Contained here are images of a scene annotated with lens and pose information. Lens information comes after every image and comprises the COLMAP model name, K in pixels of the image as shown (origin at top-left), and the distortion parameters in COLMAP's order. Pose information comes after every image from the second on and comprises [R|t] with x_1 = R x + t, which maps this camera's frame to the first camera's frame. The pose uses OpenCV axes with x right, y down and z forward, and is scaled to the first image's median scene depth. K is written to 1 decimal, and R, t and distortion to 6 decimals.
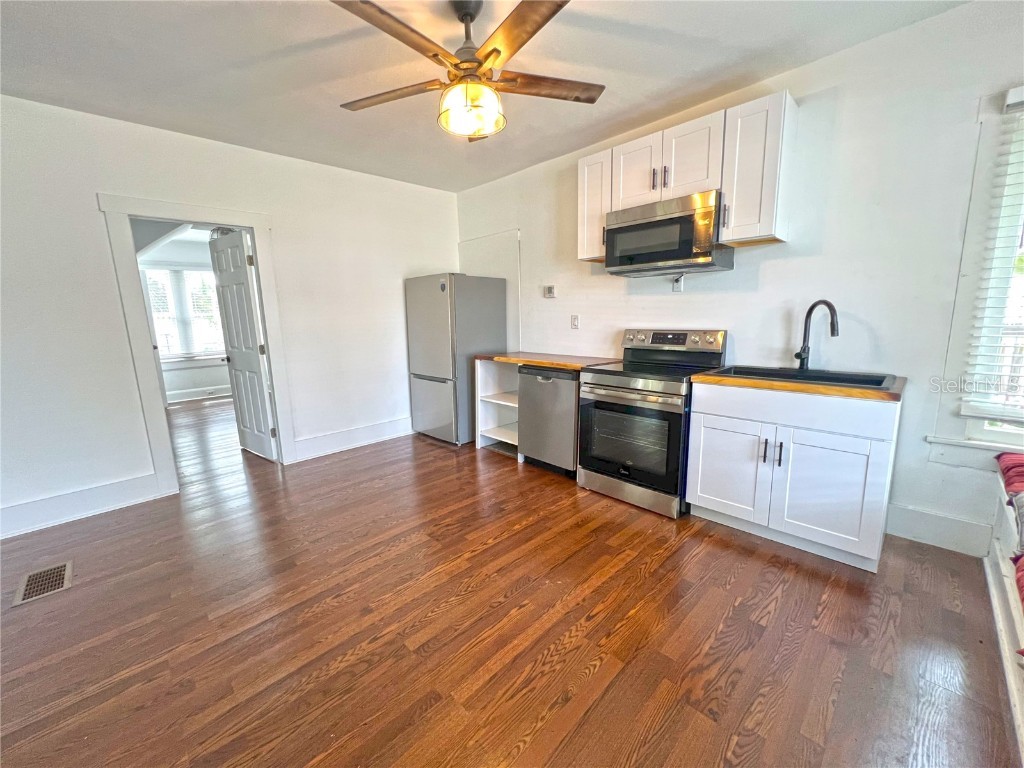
lens RADIAL K [[412.2, 0, 515.9], [0, 412.2, 379.1], [0, 0, 1]] dist [-0.007401, 0.000942]
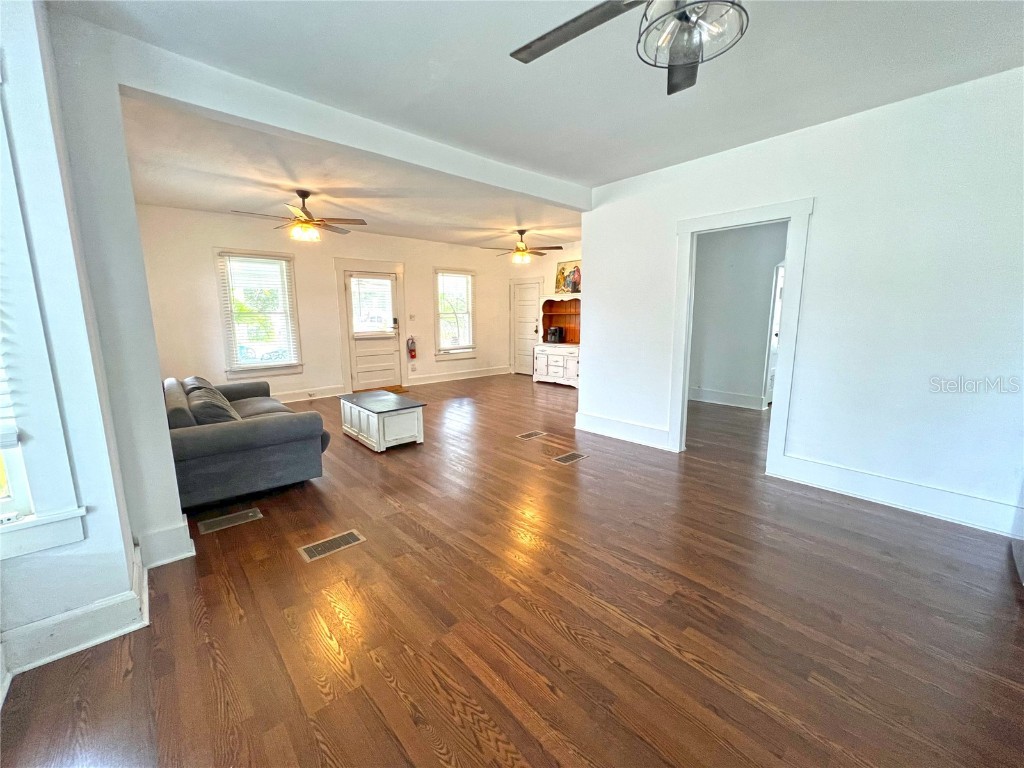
lens RADIAL K [[412.2, 0, 512.1], [0, 412.2, 384.1], [0, 0, 1]] dist [-0.007401, 0.000942]
pose [[-0.055042, 0.193430, -0.979569, 0.378614], [-0.153194, 0.967804, 0.199715, -0.095936], [0.986662, 0.161057, -0.023638, 0.461635]]
